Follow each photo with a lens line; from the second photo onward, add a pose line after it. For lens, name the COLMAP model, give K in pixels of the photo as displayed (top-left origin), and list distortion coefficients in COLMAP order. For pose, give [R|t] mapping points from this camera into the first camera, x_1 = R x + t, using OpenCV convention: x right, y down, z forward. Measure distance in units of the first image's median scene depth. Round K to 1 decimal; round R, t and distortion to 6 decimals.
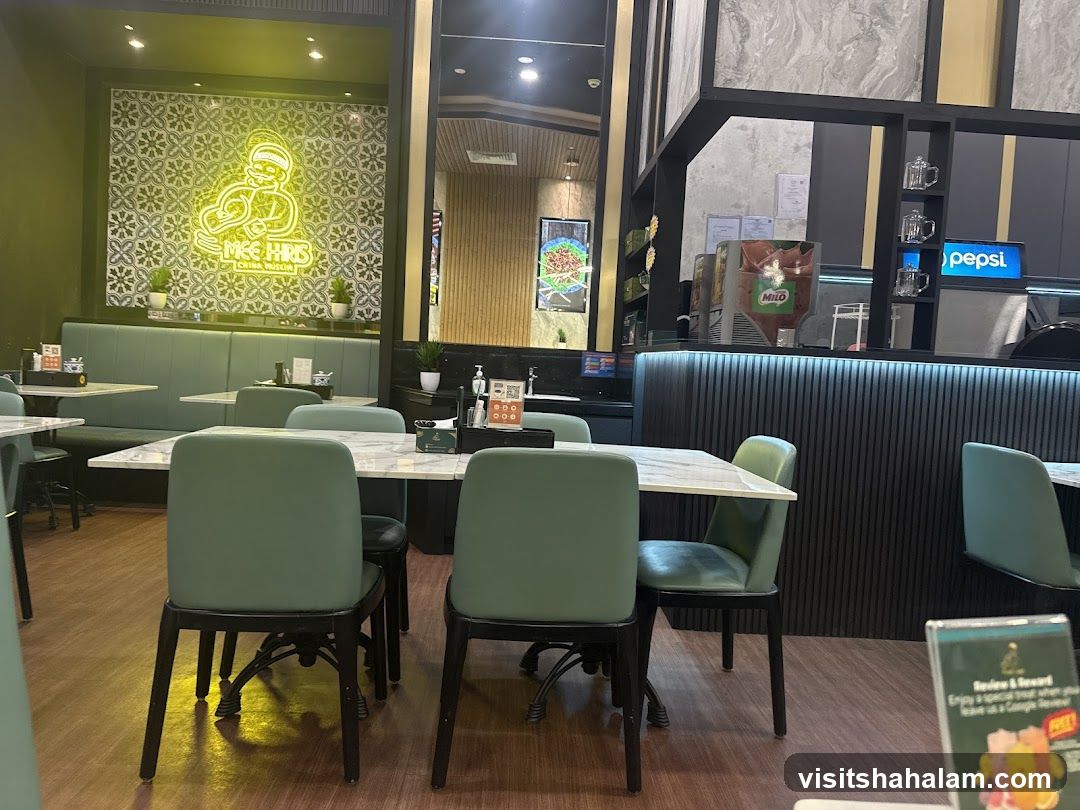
lens RADIAL K [[775.0, 0, 542.1], [0, 775.0, 409.3], [0, 0, 1]] dist [0.006978, -0.025448]
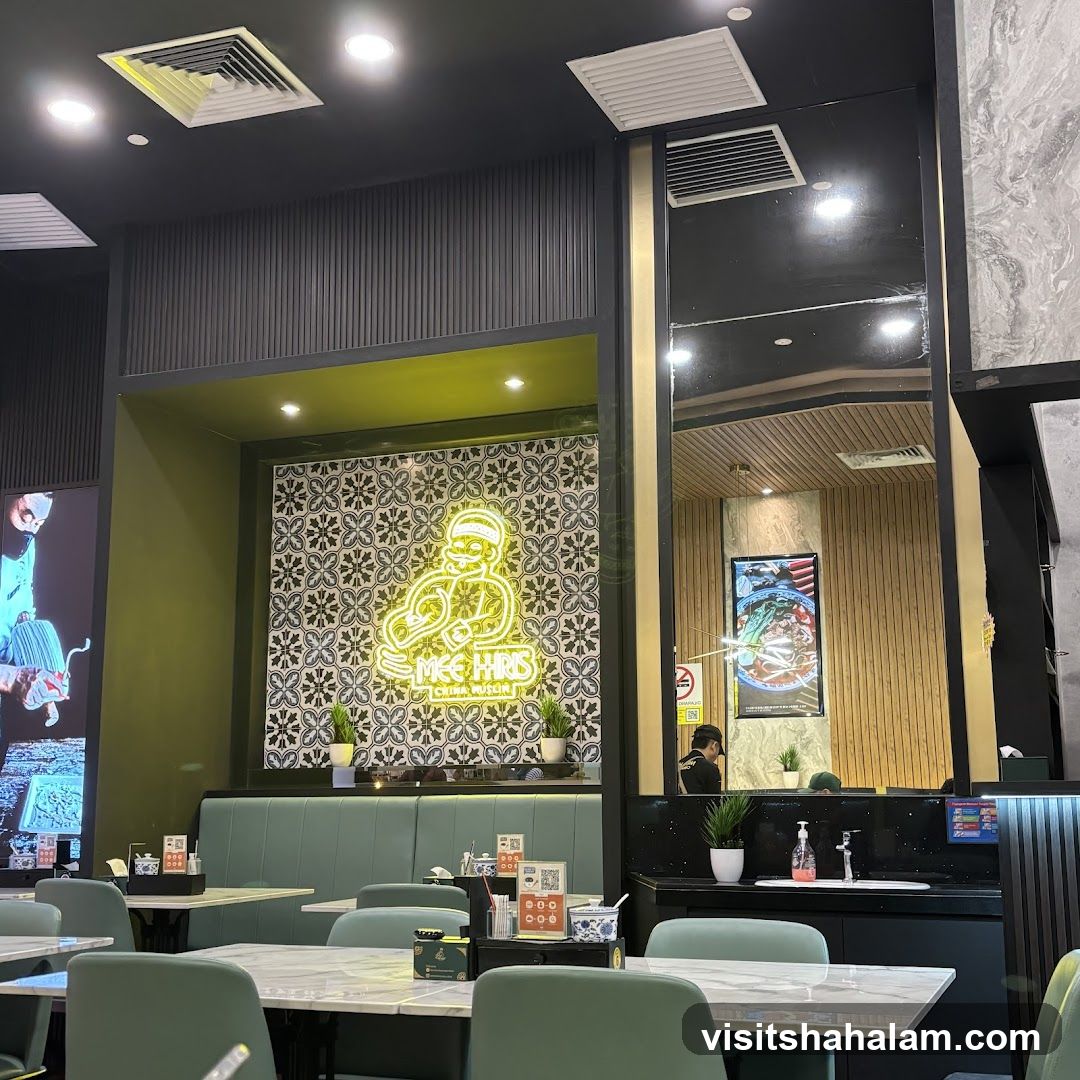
lens RADIAL K [[1417.3, 0, 542.3], [0, 1417.3, 535.9], [0, 0, 1]] dist [0.141569, 0.000000]
pose [[0.919472, -0.130931, -0.370713, 0.160450], [0.032809, 0.965181, -0.259516, 0.003565], [0.391784, 0.226455, 0.891753, -0.078094]]
